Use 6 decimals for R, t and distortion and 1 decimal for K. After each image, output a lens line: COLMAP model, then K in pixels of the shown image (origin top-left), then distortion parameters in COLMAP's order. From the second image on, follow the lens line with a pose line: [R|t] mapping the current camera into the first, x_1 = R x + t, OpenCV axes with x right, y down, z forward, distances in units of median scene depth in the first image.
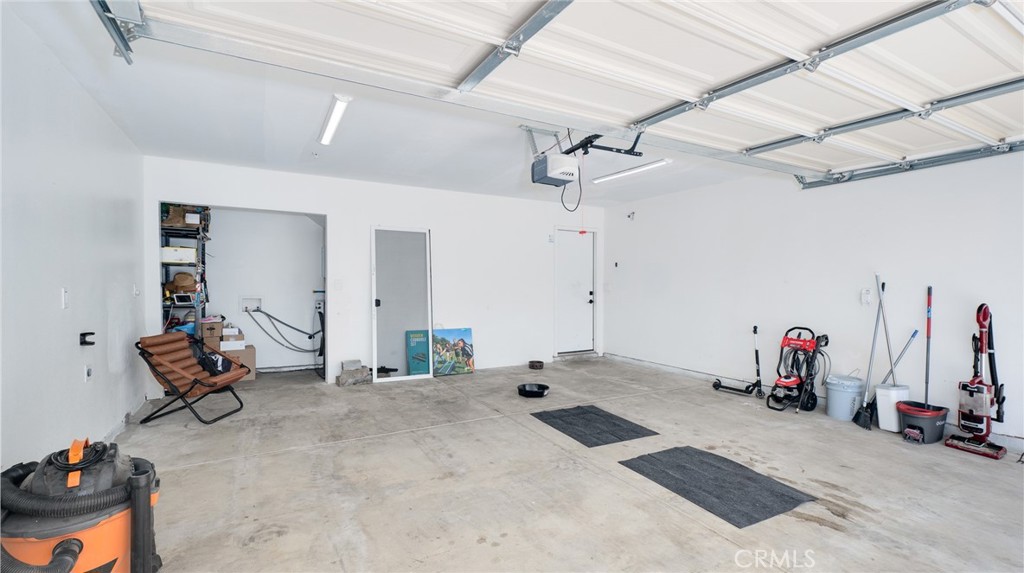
lens RADIAL K [[452.6, 0, 511.9], [0, 452.6, 284.5], [0, 0, 1]] dist [0.001943, 0.000568]
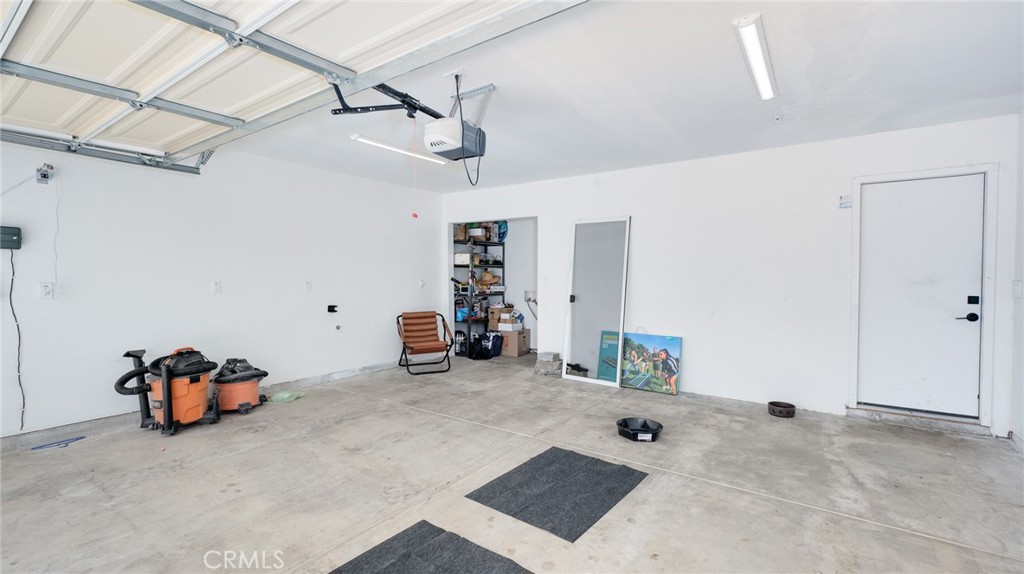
lens RADIAL K [[452.6, 0, 508.0], [0, 452.6, 287.5], [0, 0, 1]] dist [0.001943, 0.000568]
pose [[0.419207, 0.018401, -0.907704, 0.580007], [-0.003515, 0.999820, 0.018645, -0.001686], [0.907884, -0.004626, 0.419196, 0.494394]]
